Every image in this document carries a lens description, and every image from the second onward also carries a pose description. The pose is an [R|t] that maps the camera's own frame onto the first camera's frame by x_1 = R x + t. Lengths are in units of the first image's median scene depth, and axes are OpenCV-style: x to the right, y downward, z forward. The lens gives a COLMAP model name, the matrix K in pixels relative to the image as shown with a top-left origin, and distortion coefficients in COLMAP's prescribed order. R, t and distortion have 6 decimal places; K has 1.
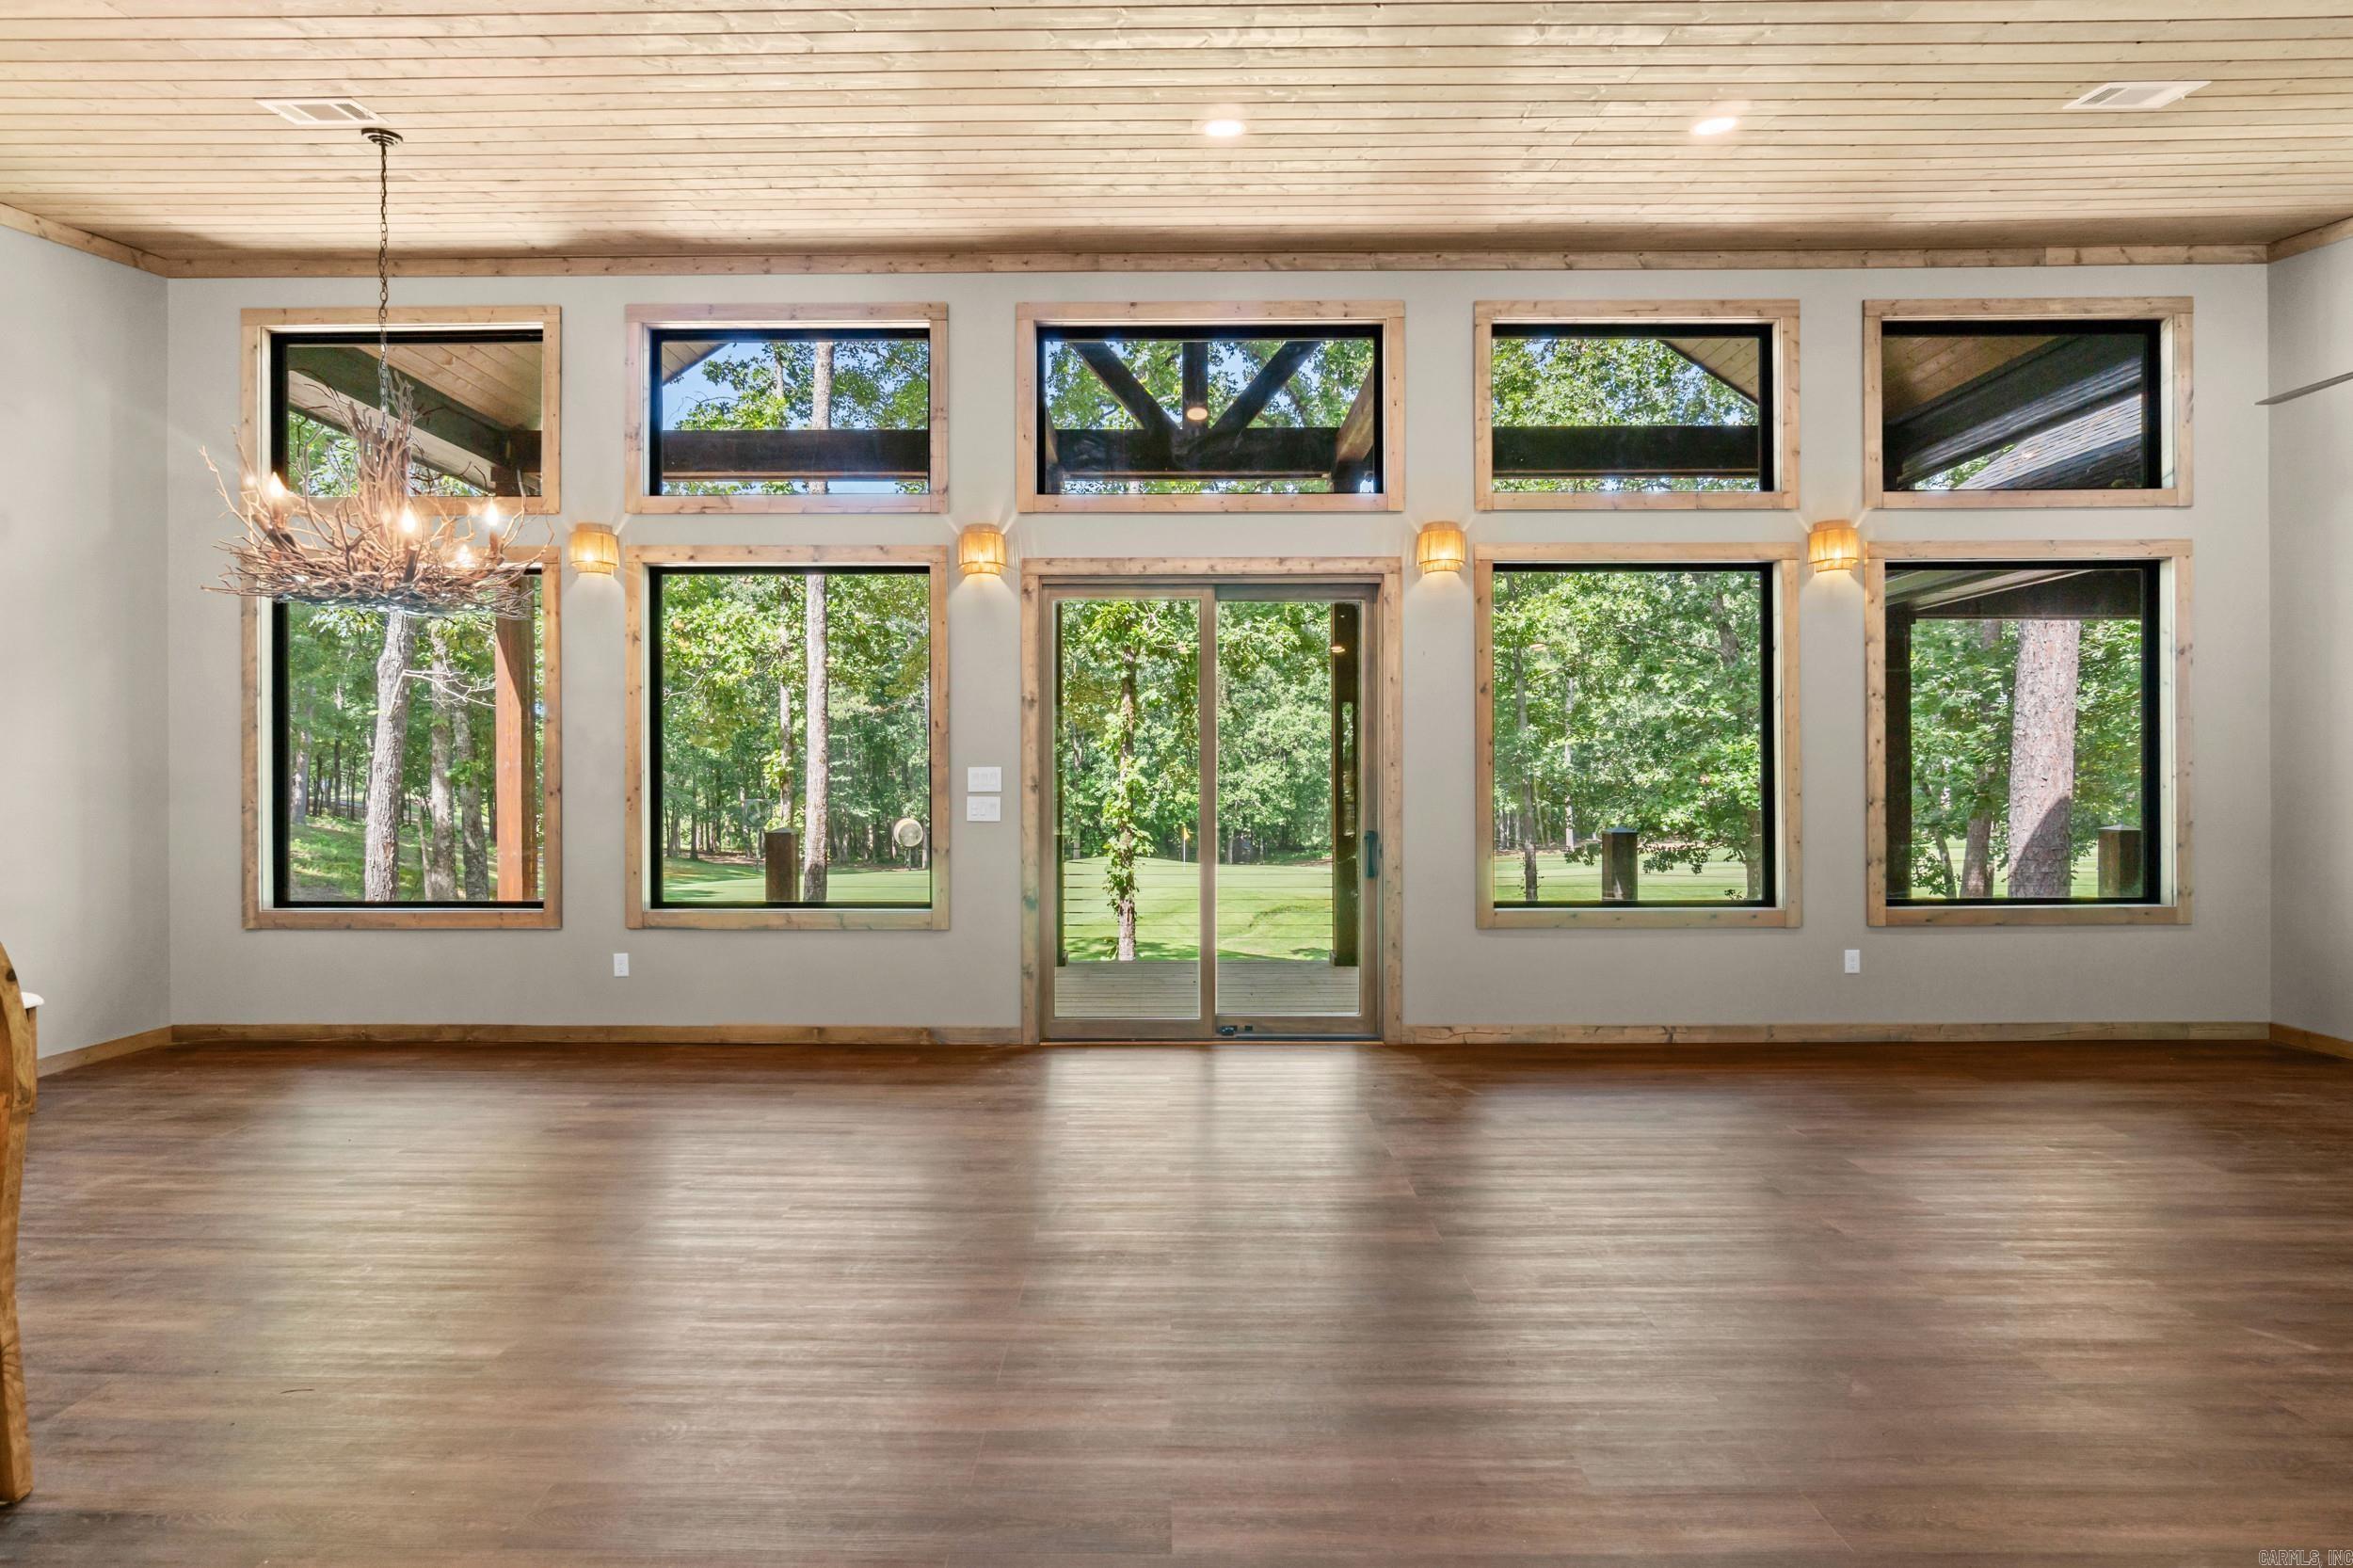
lens RADIAL K [[1098.2, 0, 1132.3], [0, 1098.2, 772.0], [0, 0, 1]] dist [-0.010434, 0.001643]
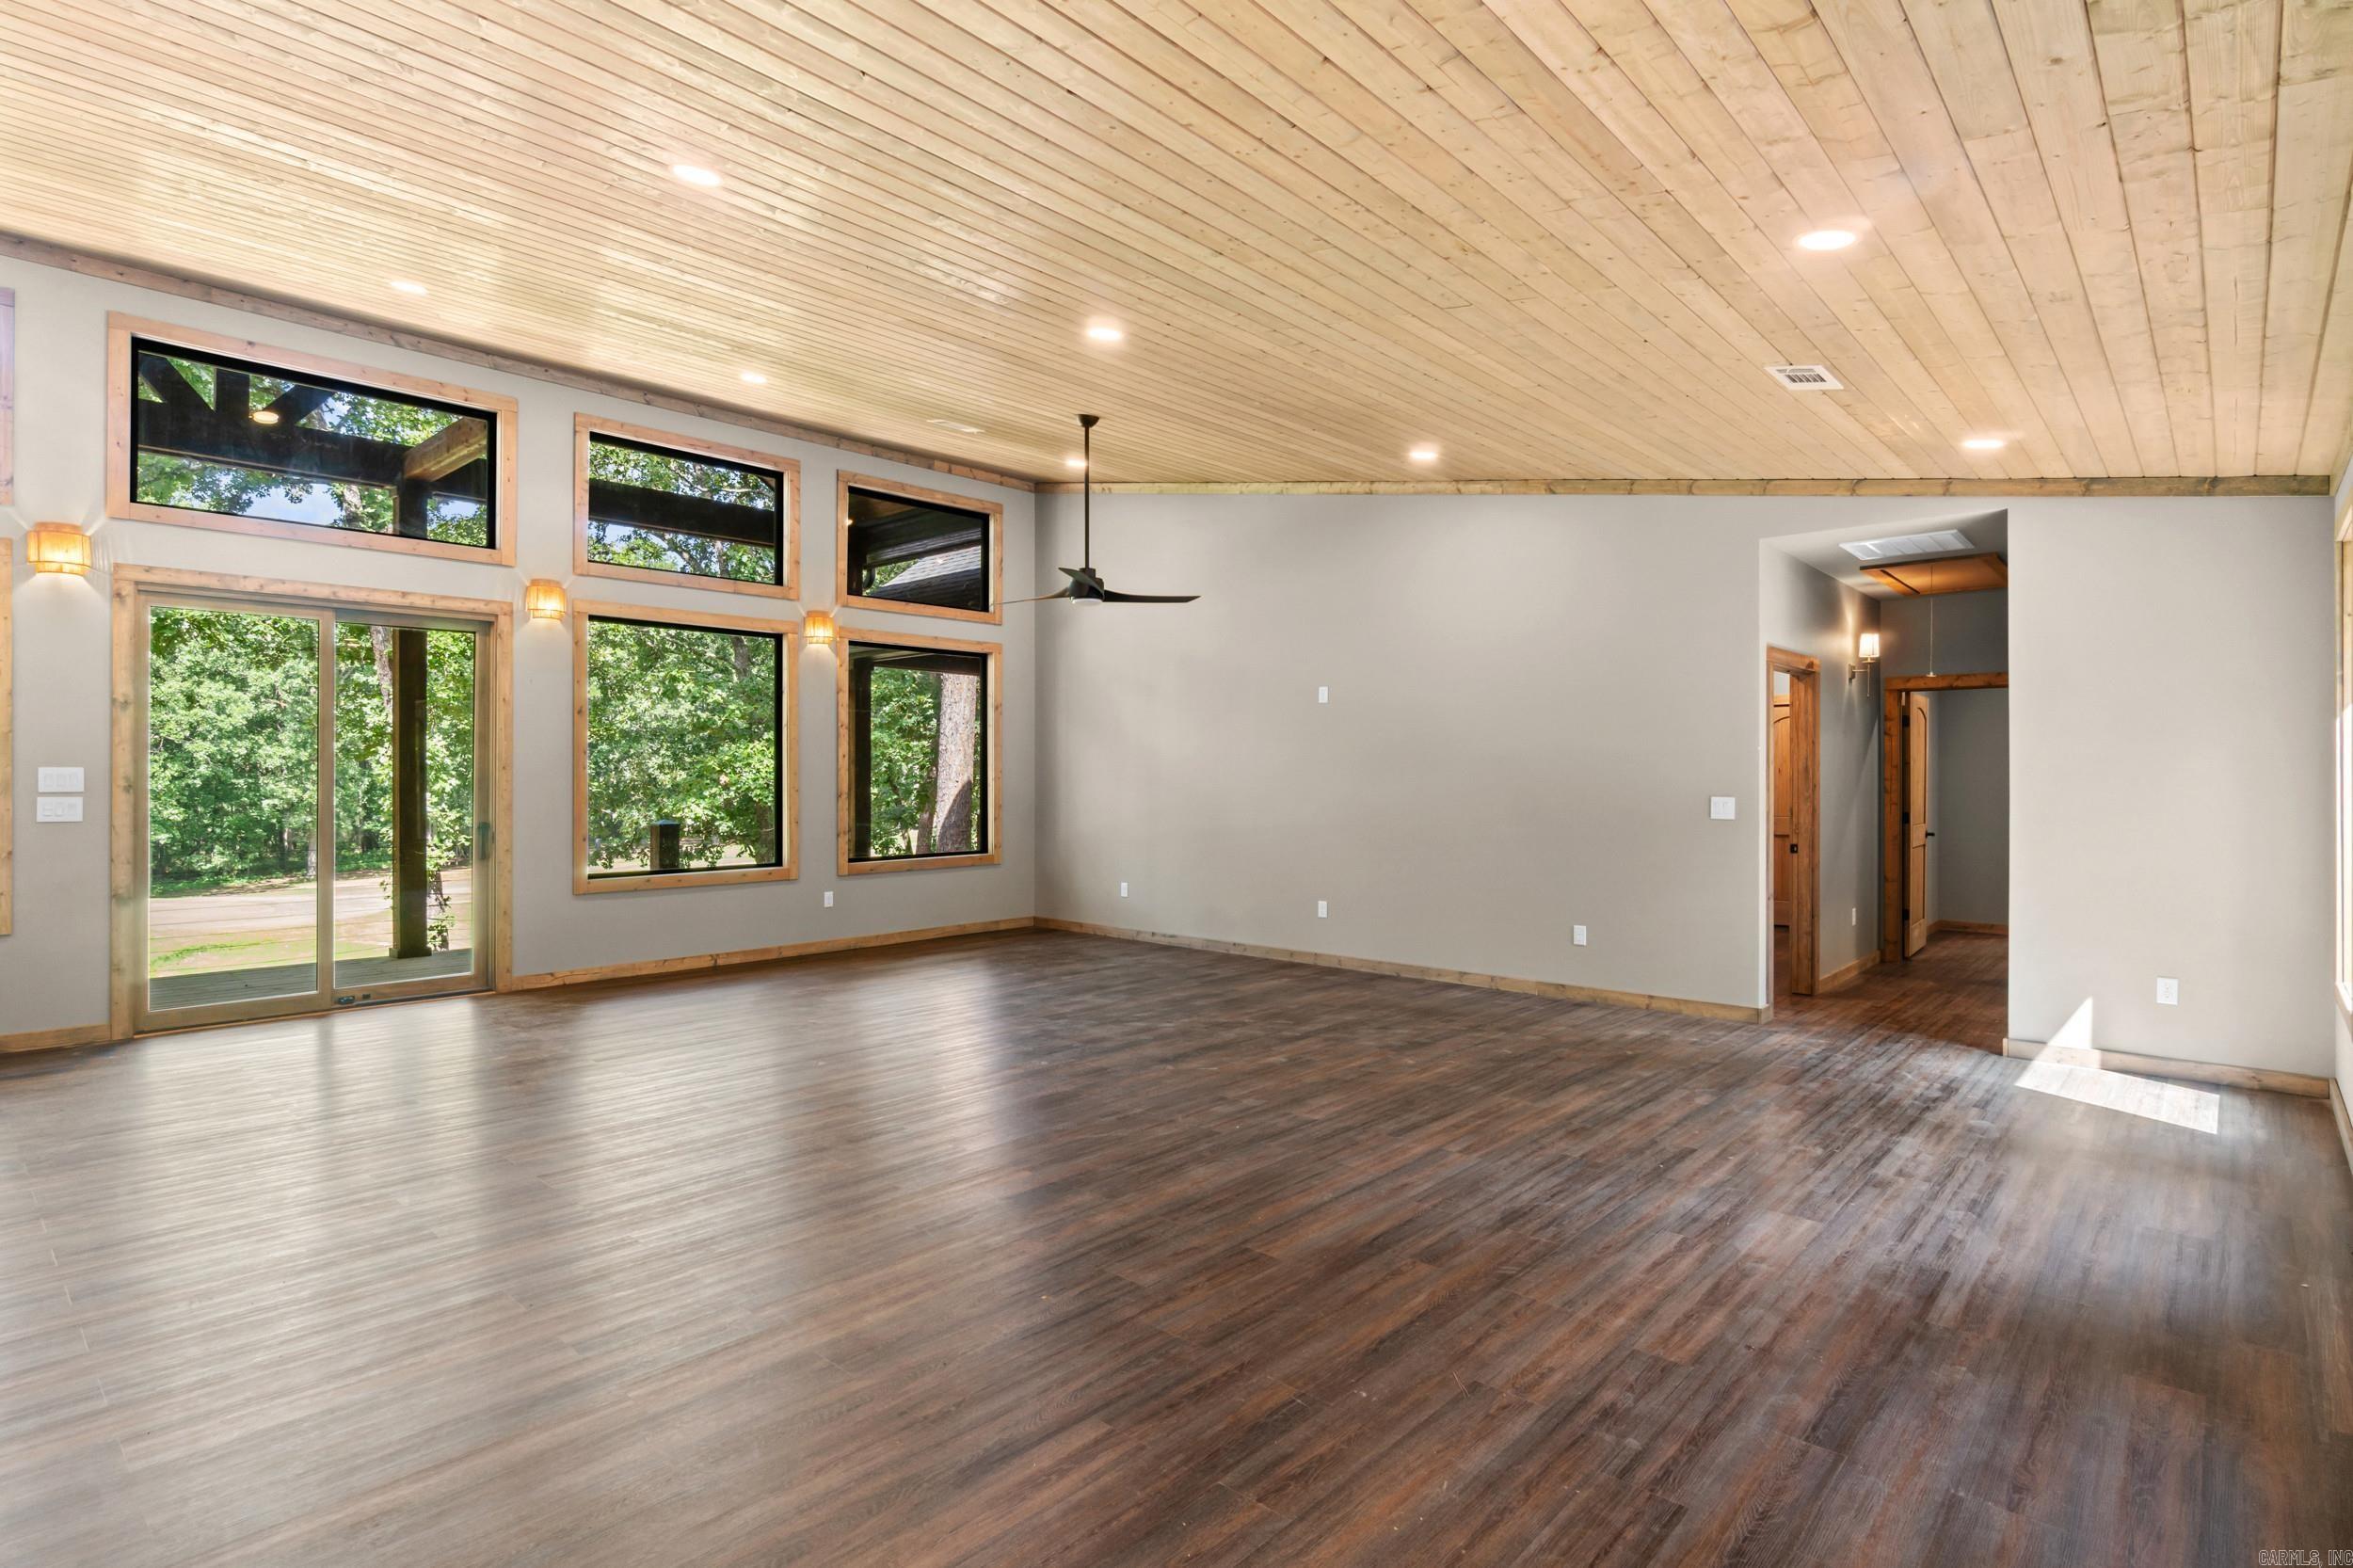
lens RADIAL K [[1201.2, 0, 1184.9], [0, 1201.2, 786.2], [0, 0, 1]] dist [-0.010064, 0.003676]
pose [[0.654227, -0.002164, 0.756295, -0.283413], [-0.006082, 0.999949, 0.008123, -0.002186], [-0.756274, -0.009914, 0.654180, -0.470751]]
